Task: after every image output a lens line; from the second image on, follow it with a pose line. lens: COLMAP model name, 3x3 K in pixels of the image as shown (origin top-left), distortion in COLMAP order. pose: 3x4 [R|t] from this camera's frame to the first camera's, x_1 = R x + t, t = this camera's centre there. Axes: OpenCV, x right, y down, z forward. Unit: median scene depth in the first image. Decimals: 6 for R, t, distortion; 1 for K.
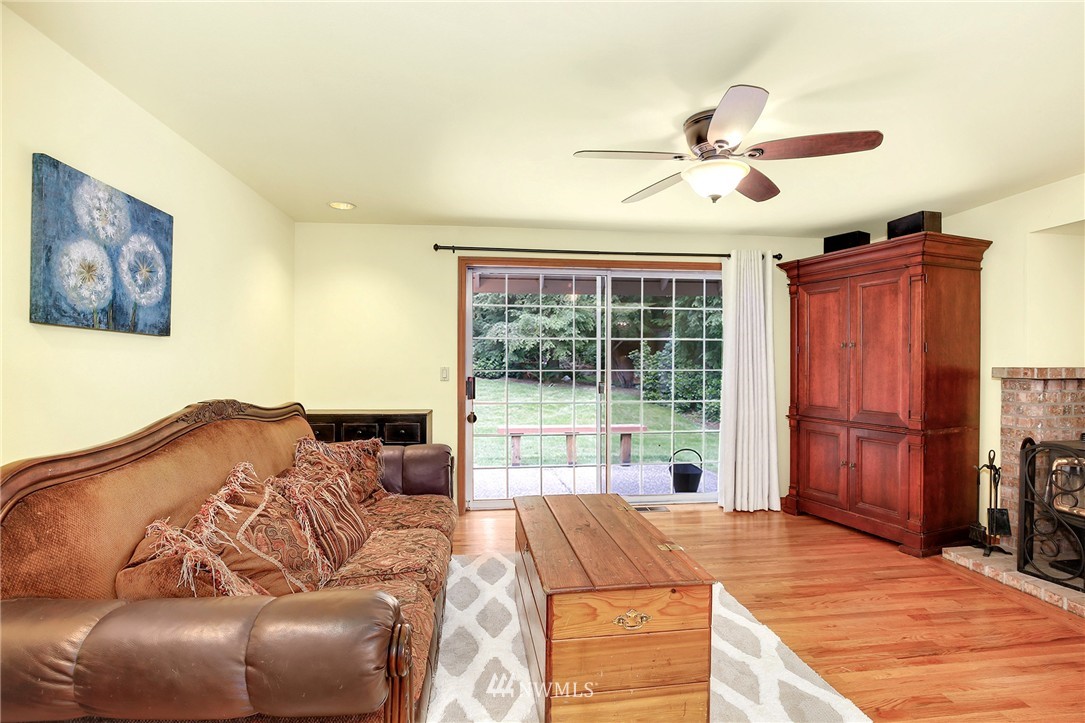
lens RADIAL K [[513.7, 0, 542.5], [0, 513.7, 361.5], [0, 0, 1]] dist [-0.028165, 0.000651]
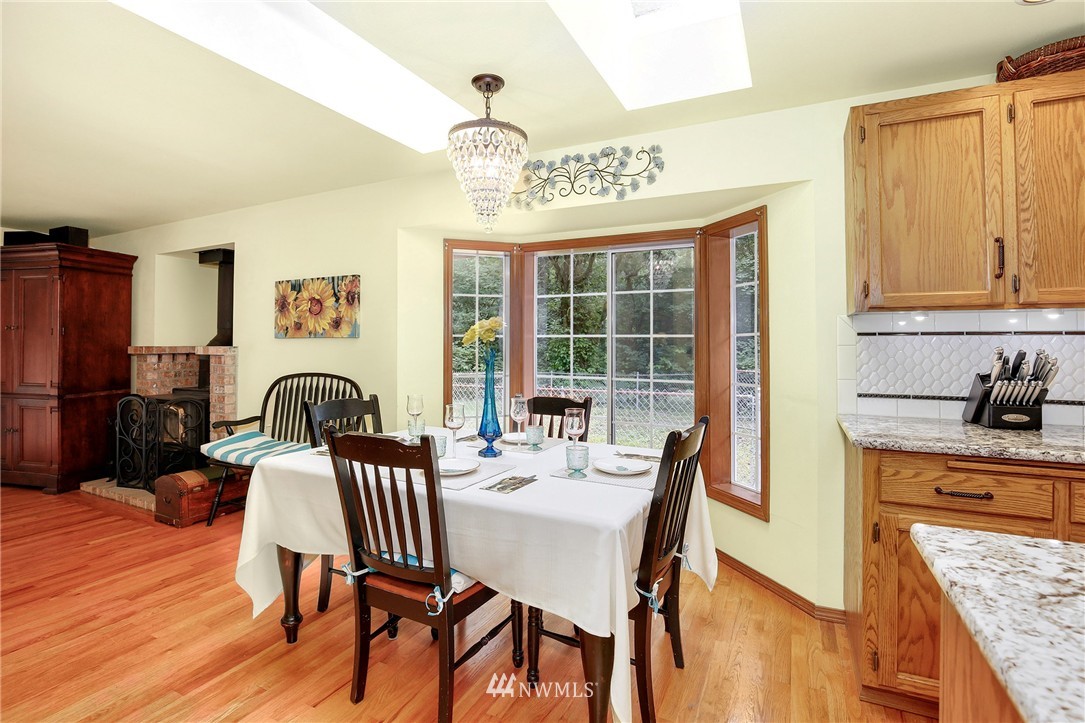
lens RADIAL K [[511.7, 0, 545.2], [0, 511.7, 338.6], [0, 0, 1]] dist [-0.024689, 0.000779]
pose [[0.533739, 0.007547, 0.845616, 0.456990], [-0.001608, 0.999967, -0.007910, -0.001395], [-0.845648, 0.002862, 0.533734, -1.014519]]
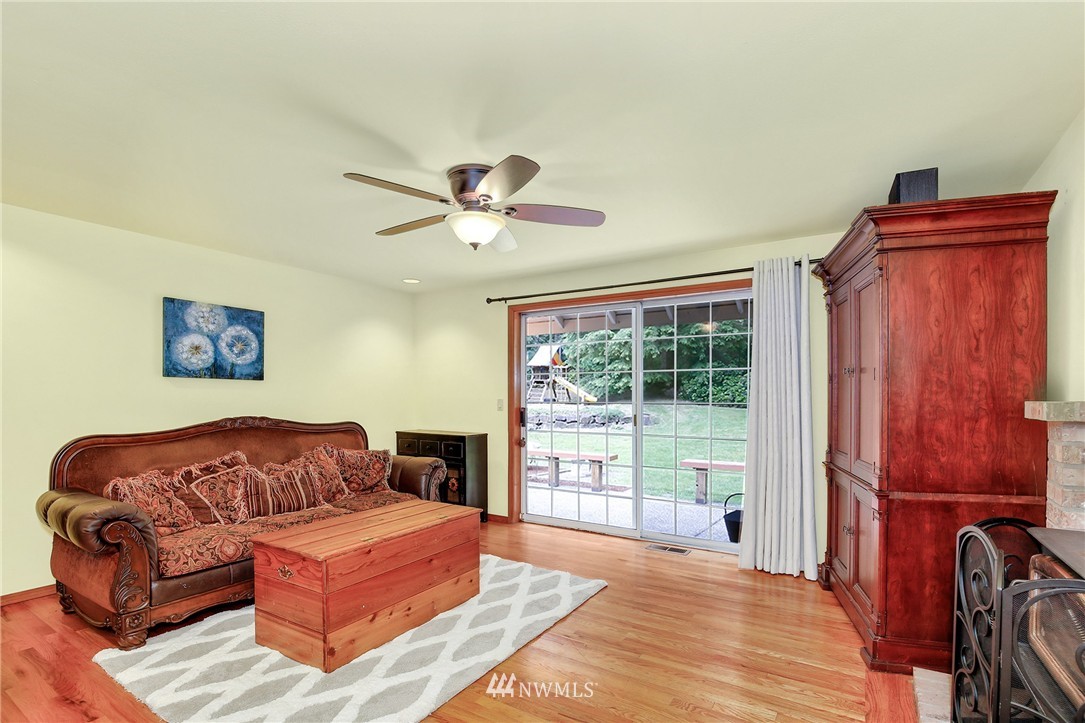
lens RADIAL K [[506.8, 0, 544.8], [0, 506.8, 395.5], [0, 0, 1]] dist [-0.027673, -0.000203]
pose [[0.786895, -0.001249, -0.617085, 1.112951], [0.002578, 0.999996, 0.001262, 0.003393], [0.617081, -0.002584, 0.786895, 0.227922]]
